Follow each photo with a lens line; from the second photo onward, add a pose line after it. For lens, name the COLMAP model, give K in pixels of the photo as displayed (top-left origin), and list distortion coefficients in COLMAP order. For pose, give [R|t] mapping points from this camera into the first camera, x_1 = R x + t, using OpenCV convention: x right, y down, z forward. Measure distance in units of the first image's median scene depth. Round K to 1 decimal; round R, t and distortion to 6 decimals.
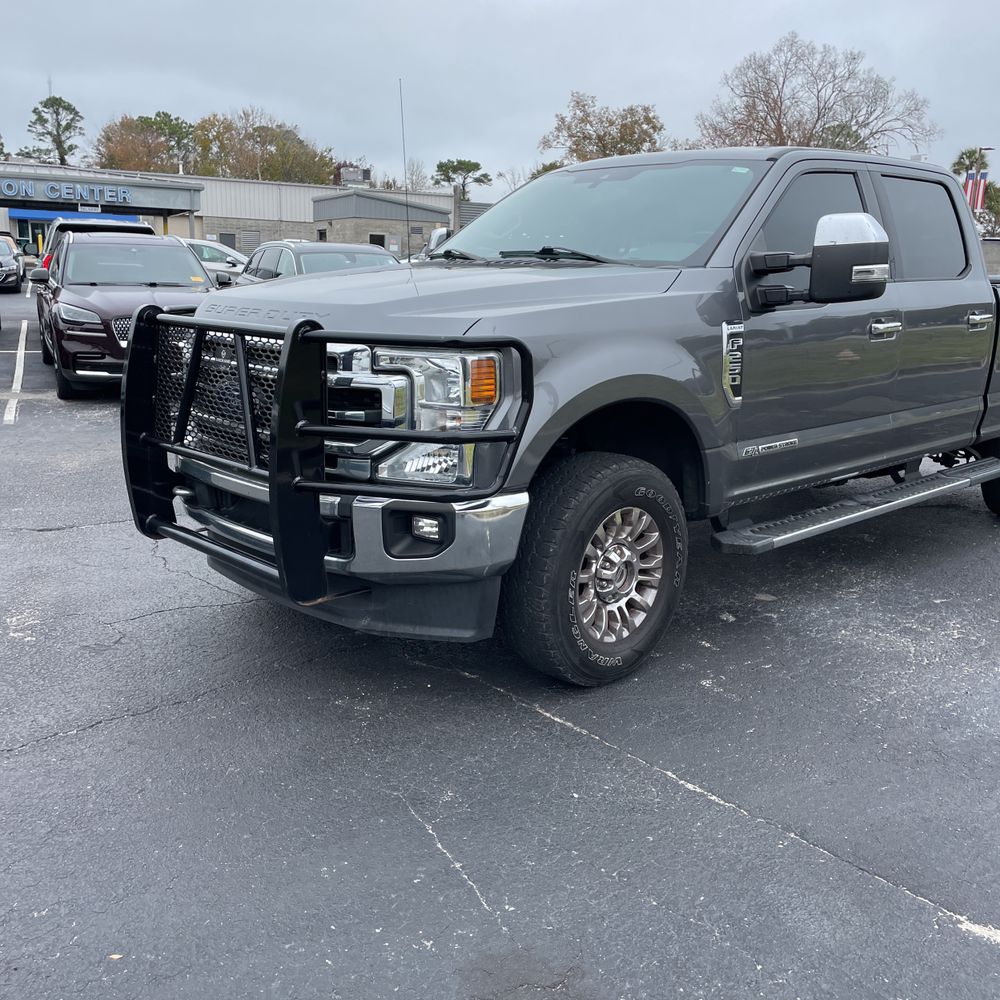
lens RADIAL K [[1011.2, 0, 485.8], [0, 1011.2, 501.5], [0, 0, 1]] dist [0.039343, 0.000000]
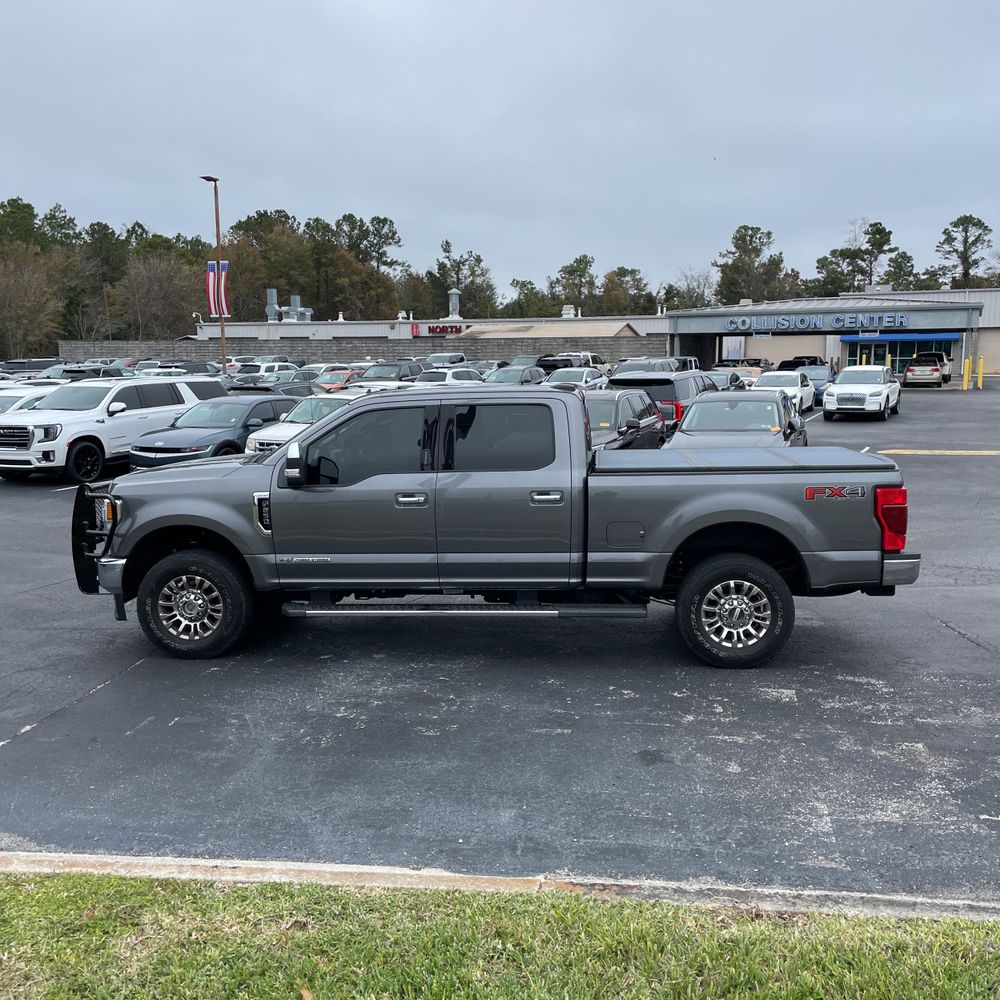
lens RADIAL K [[1011.2, 0, 513.0], [0, 1011.2, 490.4], [0, 0, 1]] dist [0.039343, 0.000000]
pose [[0.675238, 0.059858, -0.735167, 1.714501], [-0.140180, 0.988951, -0.048231, -0.130020], [0.724157, 0.135623, 0.676168, 0.011714]]
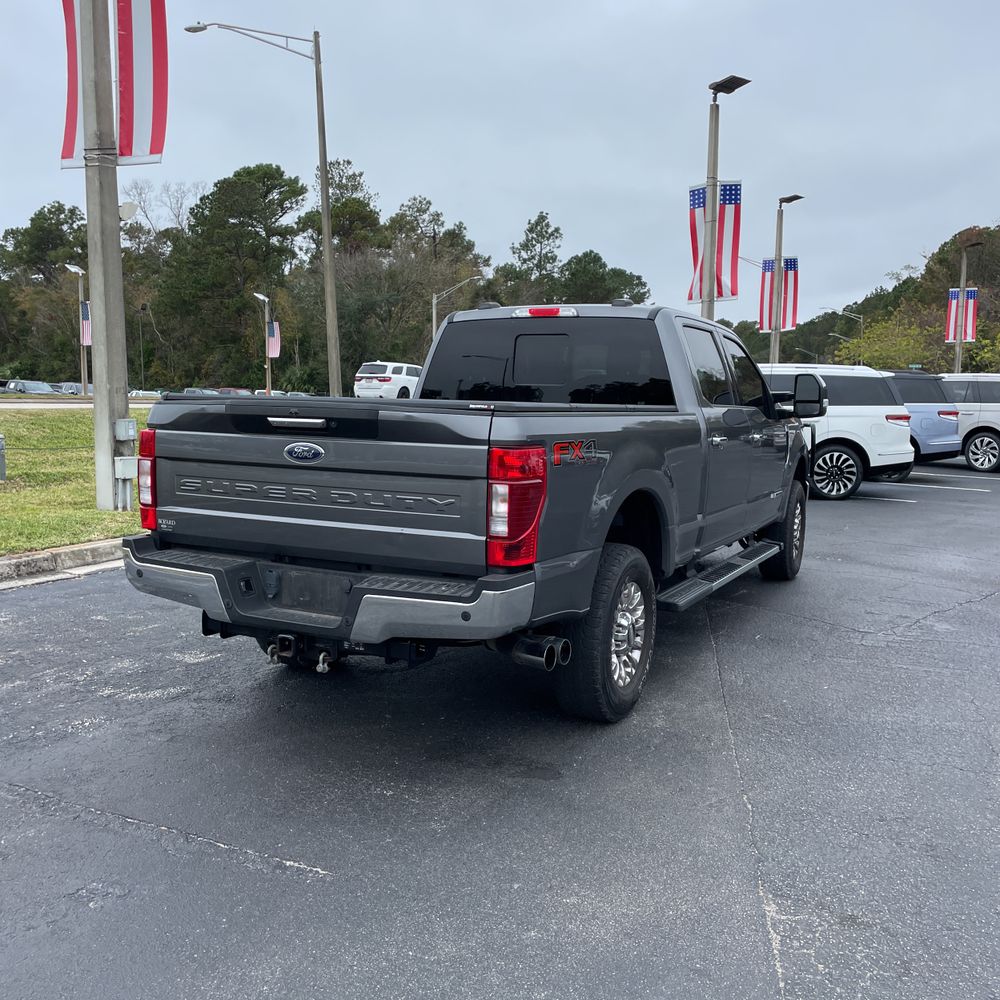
lens RADIAL K [[1011.2, 0, 494.3], [0, 1011.2, 500.3], [0, 0, 1]] dist [0.039343, 0.000000]
pose [[-0.936207, -0.000701, -0.351449, 0.982920], [-0.113895, 0.946635, 0.301512, -0.572897], [0.332483, 0.322306, -0.886326, 2.564578]]
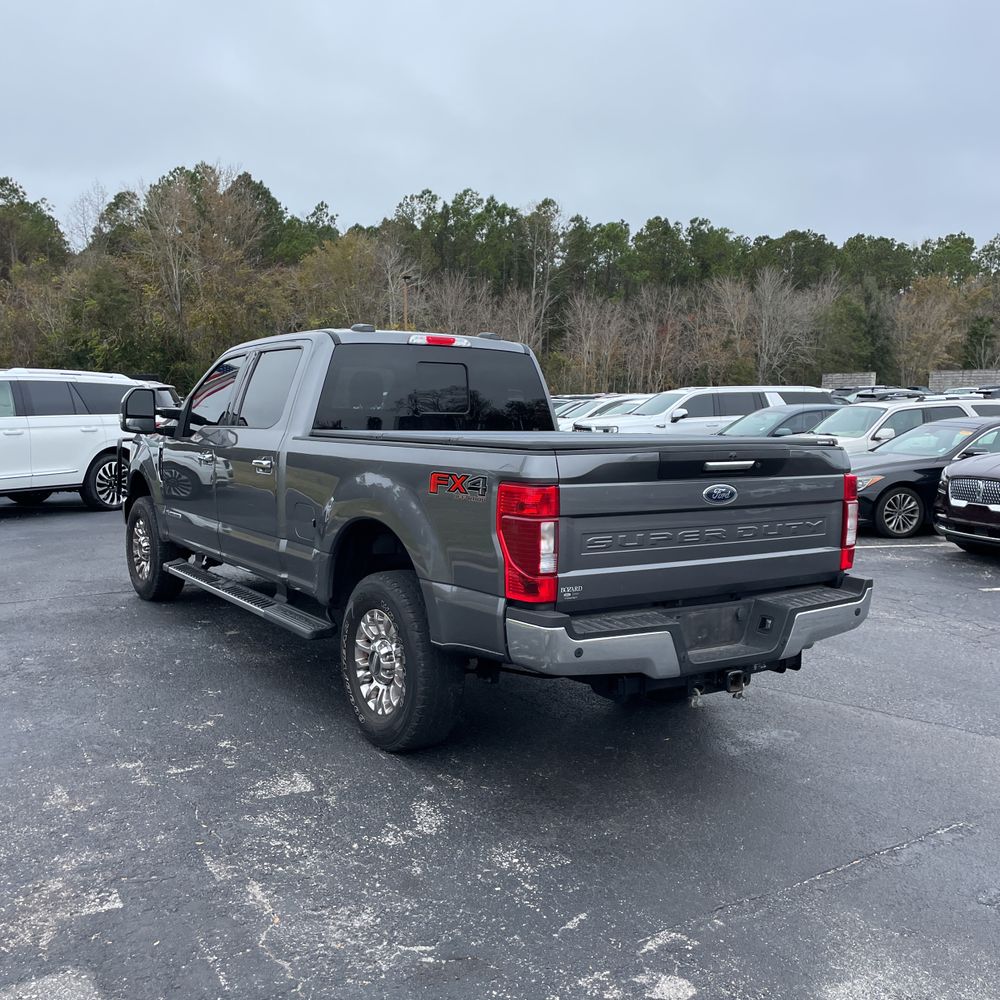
lens RADIAL K [[1011.2, 0, 495.5], [0, 1011.2, 506.4], [0, 0, 1]] dist [0.039343, 0.000000]
pose [[-0.159130, 0.074012, -0.984480, 1.777783], [-0.235862, 0.965460, 0.110707, -0.365814], [0.958669, 0.249818, -0.136177, 1.627910]]
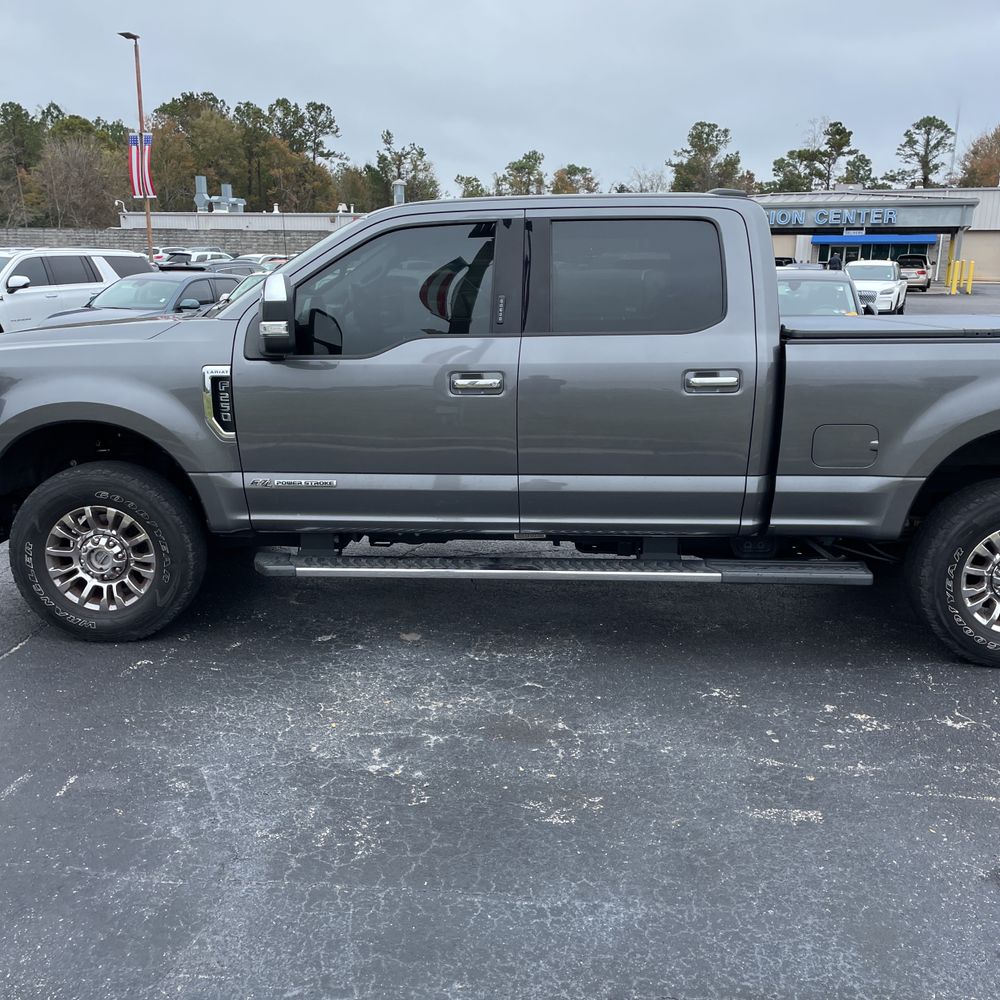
lens RADIAL K [[1011.2, 0, 483.8], [0, 1011.2, 510.6], [0, 0, 1]] dist [0.039343, 0.000000]
pose [[0.699126, 0.144999, -0.700142, 1.084160], [-0.151248, 0.987053, 0.053390, -0.102992], [0.698818, 0.068569, 0.712005, 0.337593]]
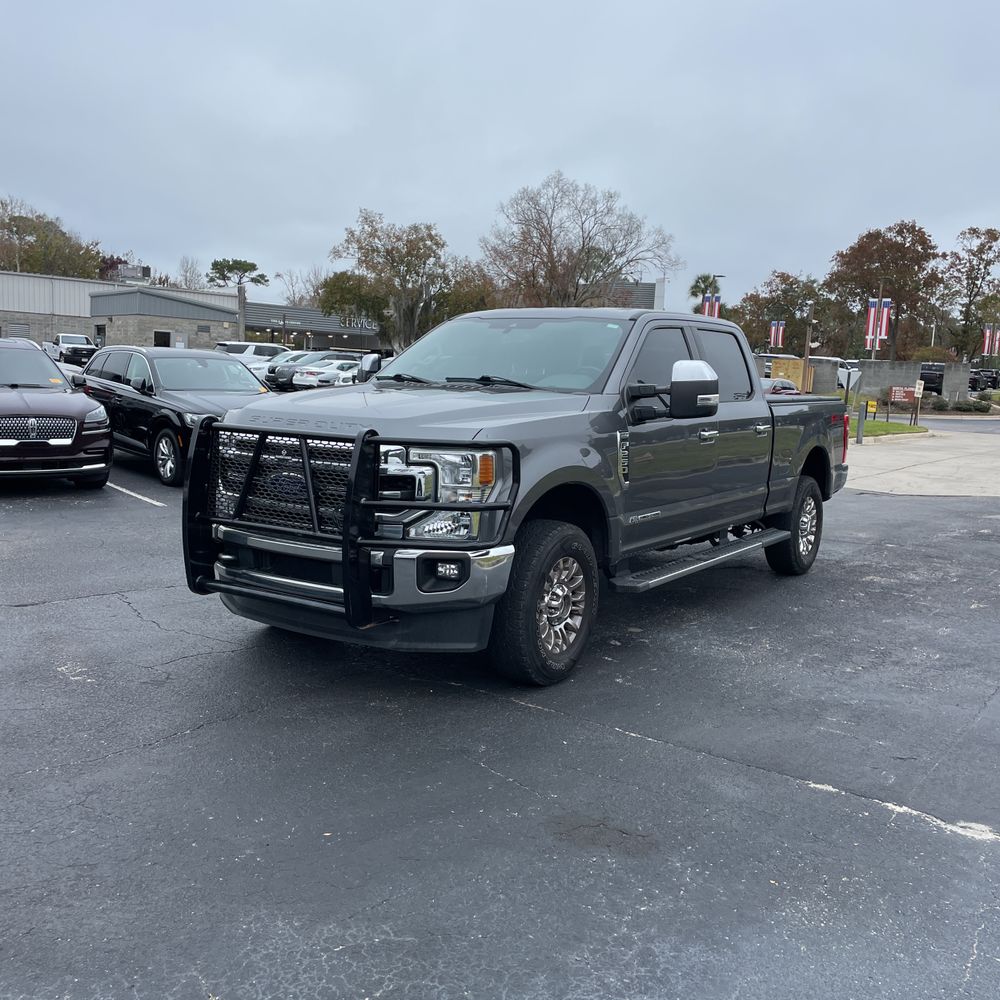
lens RADIAL K [[1011.2, 0, 497.6], [0, 1011.2, 481.2], [0, 0, 1]] dist [0.039343, 0.000000]
pose [[0.973367, -0.006487, 0.229161, -0.225386], [0.032621, 0.993347, -0.110440, 0.043011], [-0.226920, 0.114974, 0.967103, -0.306375]]
